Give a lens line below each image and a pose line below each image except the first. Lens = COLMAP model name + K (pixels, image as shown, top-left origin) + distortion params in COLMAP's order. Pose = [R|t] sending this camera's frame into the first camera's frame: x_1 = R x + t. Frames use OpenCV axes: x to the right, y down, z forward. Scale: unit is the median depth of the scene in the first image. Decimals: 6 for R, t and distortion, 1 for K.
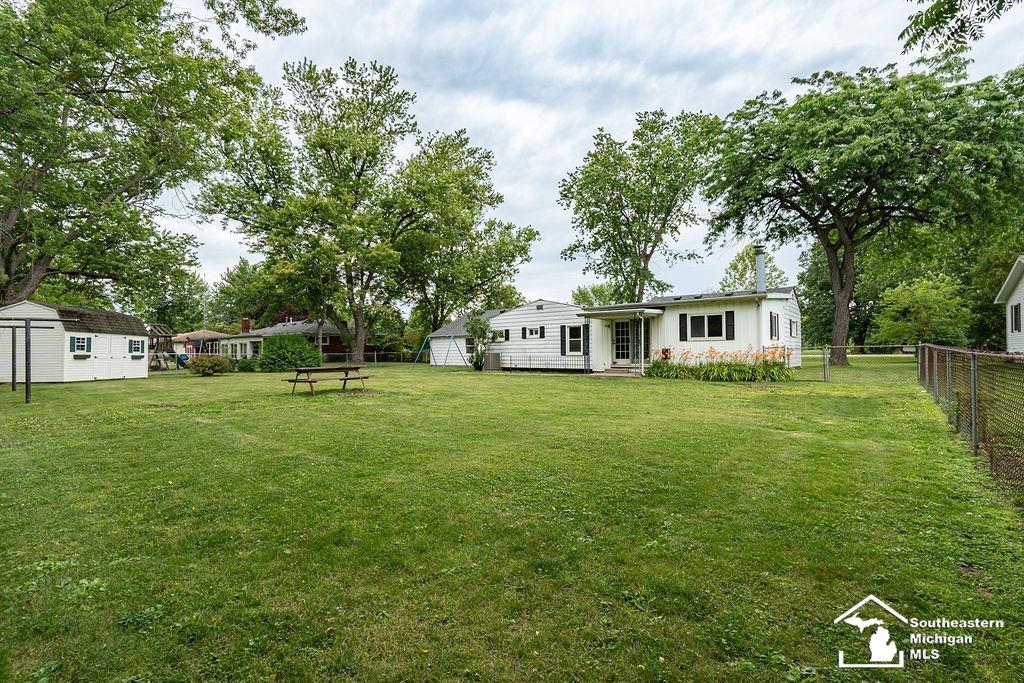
lens RADIAL K [[465.4, 0, 513.0], [0, 465.4, 347.2], [0, 0, 1]] dist [0.003385, 0.000893]
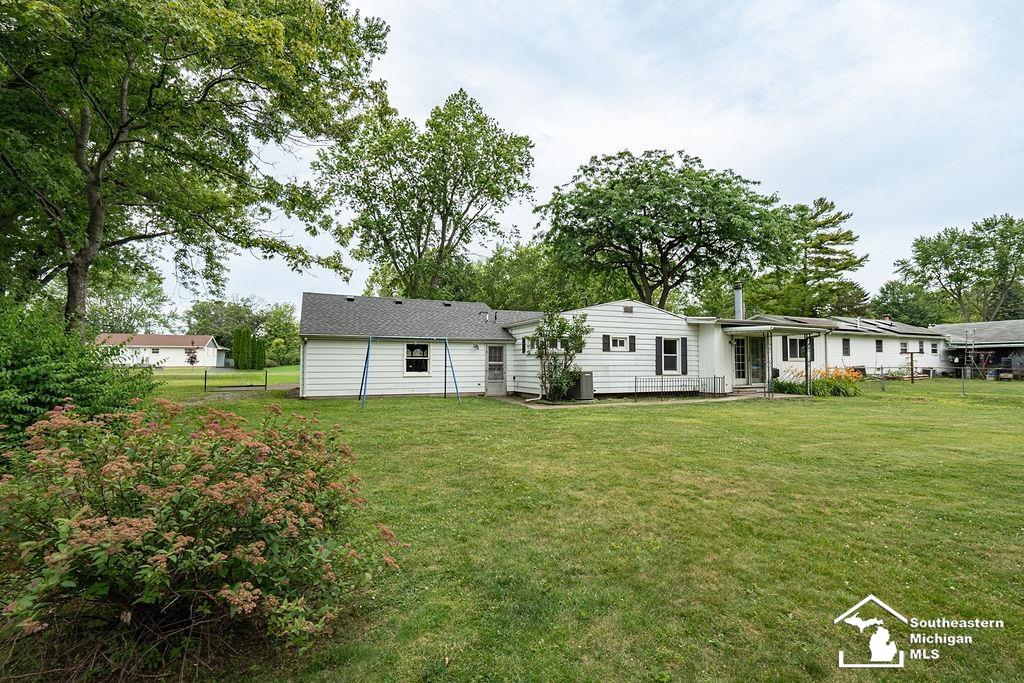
lens RADIAL K [[465.4, 0, 512.6], [0, 465.4, 345.5], [0, 0, 1]] dist [0.003385, 0.000893]
pose [[0.433353, 0.040631, 0.900308, -0.711625], [-0.015289, 0.999171, -0.037733, 0.001546], [-0.901094, 0.002587, 0.433615, 0.878528]]
